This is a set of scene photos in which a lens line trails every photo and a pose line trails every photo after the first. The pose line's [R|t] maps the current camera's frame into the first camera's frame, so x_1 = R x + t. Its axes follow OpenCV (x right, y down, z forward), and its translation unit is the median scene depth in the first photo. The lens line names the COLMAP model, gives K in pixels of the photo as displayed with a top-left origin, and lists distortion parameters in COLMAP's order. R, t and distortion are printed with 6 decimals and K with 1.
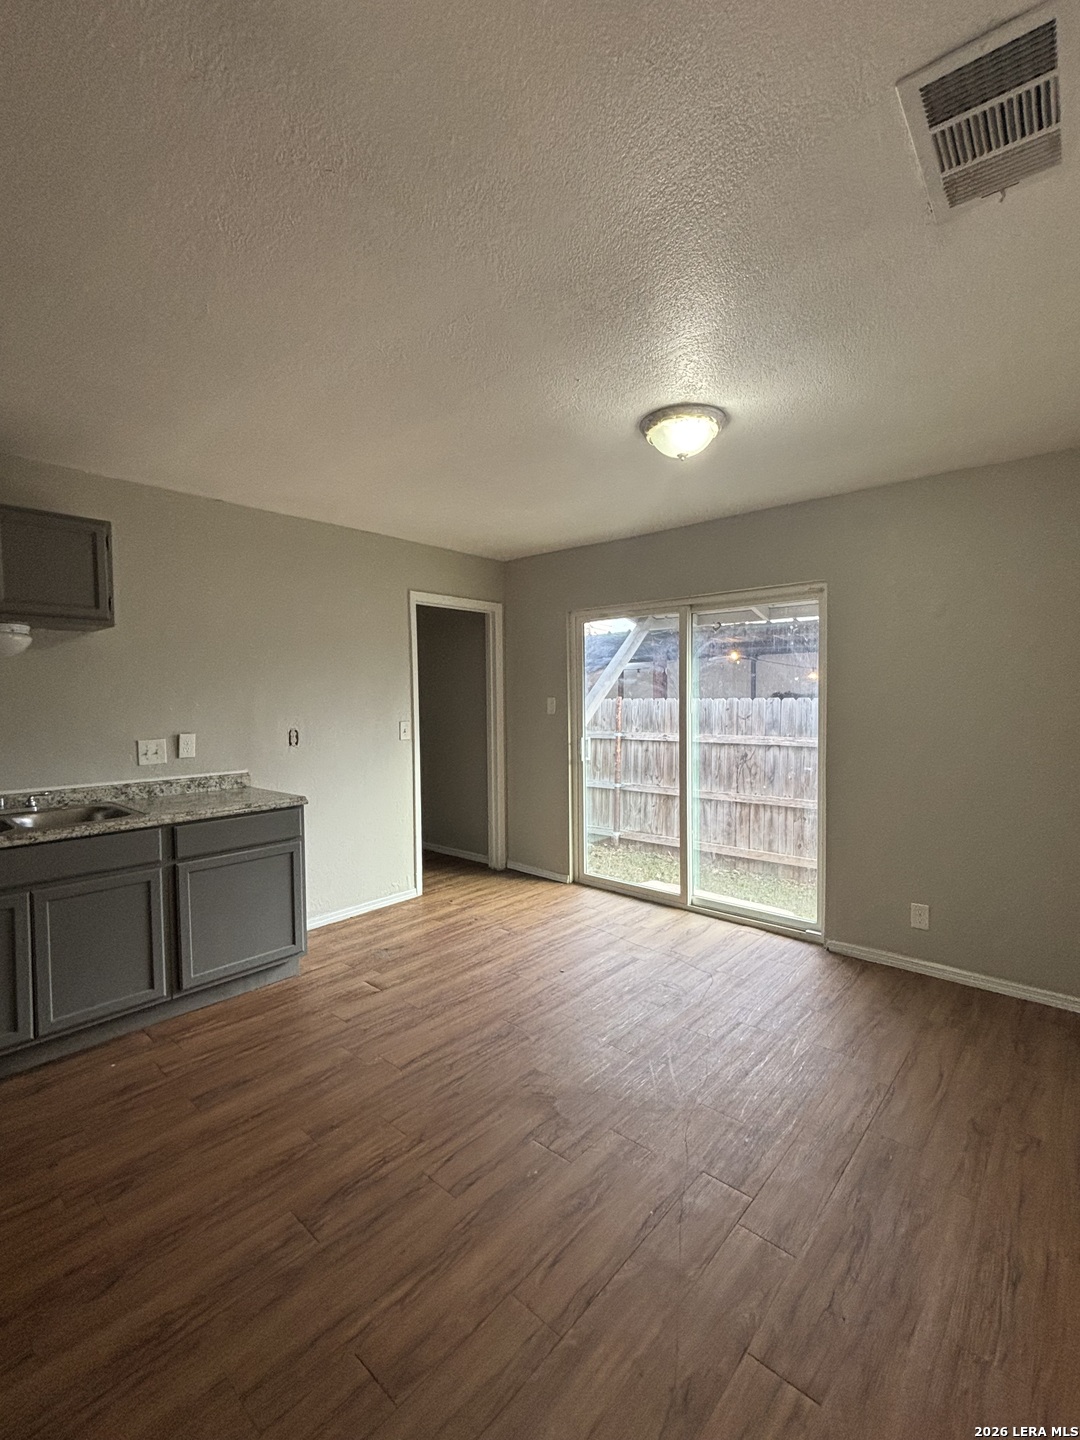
lens RADIAL K [[644.4, 0, 540.0], [0, 644.4, 720.0], [0, 0, 1]] dist [0.025533, 0.000265]
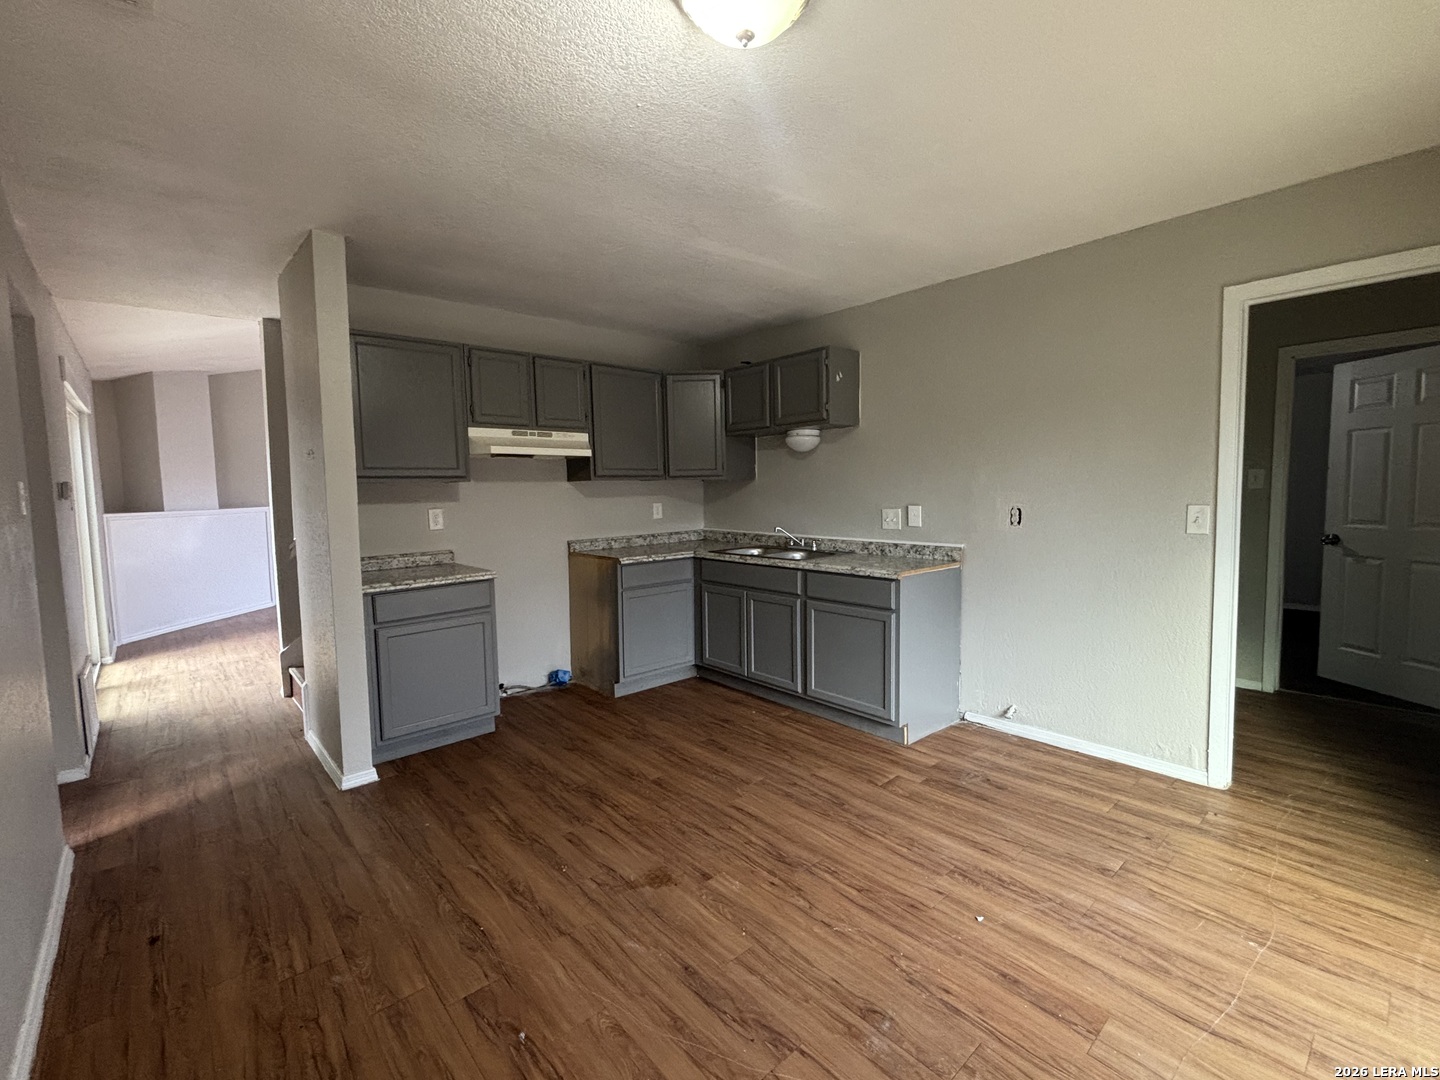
lens RADIAL K [[644.4, 0, 717.4], [0, 644.4, 507.6], [0, 0, 1]] dist [0.025533, 0.000265]
pose [[-0.119170, 0.044489, -0.991877, 0.645942], [-0.013332, 0.998834, 0.046403, -0.024500], [0.992784, 0.018754, -0.118438, 0.805605]]
